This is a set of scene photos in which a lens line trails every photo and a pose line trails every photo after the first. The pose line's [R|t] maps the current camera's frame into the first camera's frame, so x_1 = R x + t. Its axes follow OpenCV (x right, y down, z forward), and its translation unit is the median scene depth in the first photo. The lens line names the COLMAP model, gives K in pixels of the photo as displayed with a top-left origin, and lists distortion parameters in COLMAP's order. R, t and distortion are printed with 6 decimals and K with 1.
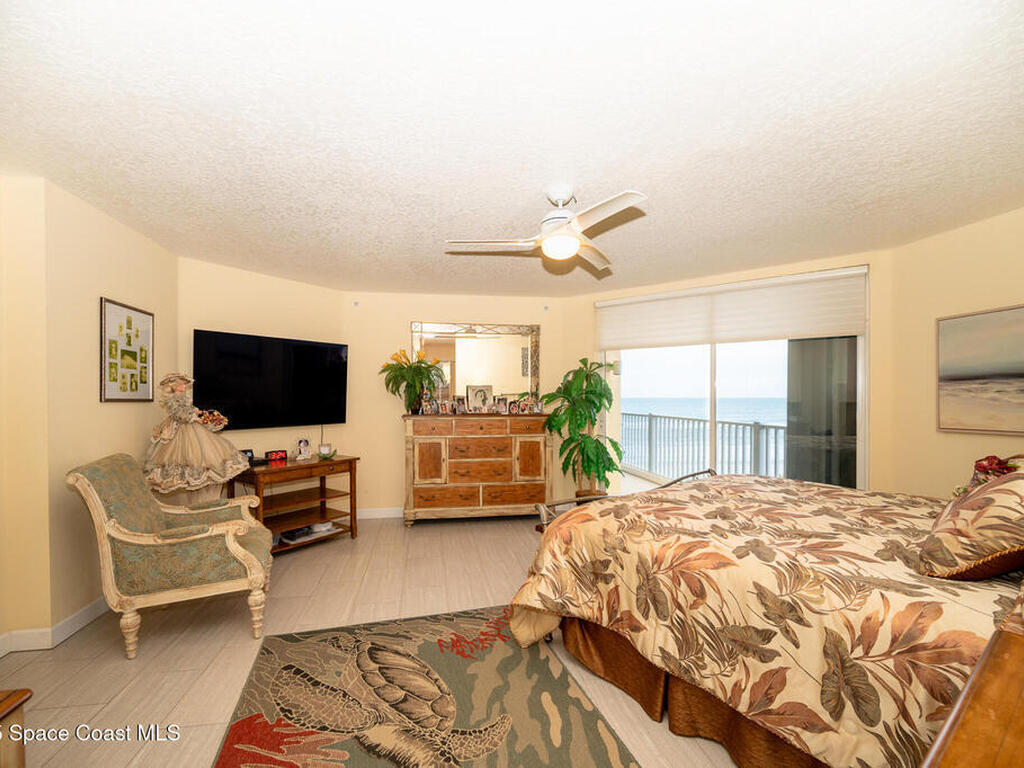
lens RADIAL K [[457.2, 0, 502.9], [0, 457.2, 401.7], [0, 0, 1]] dist [-0.001953, -0.000164]
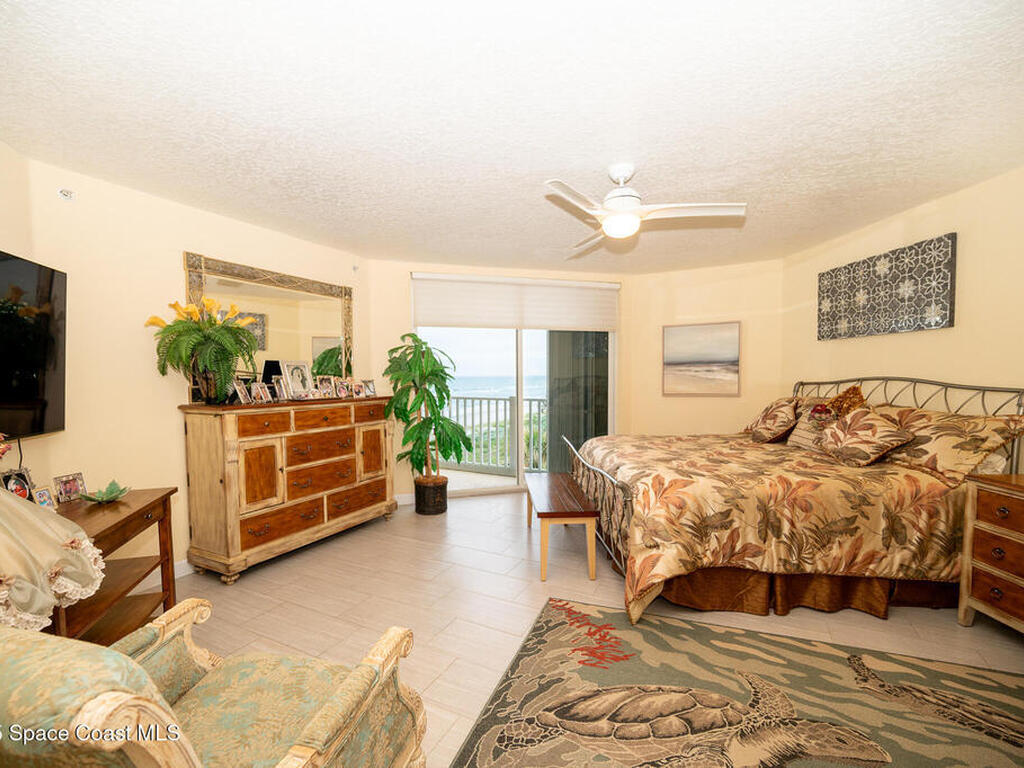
lens RADIAL K [[457.2, 0, 502.9], [0, 457.2, 401.7], [0, 0, 1]] dist [-0.001953, -0.000164]
pose [[0.603316, -0.048666, 0.796016, -0.466225], [0.013543, 0.998618, 0.050789, -0.003572], [-0.797387, -0.019861, 0.603141, 0.325178]]
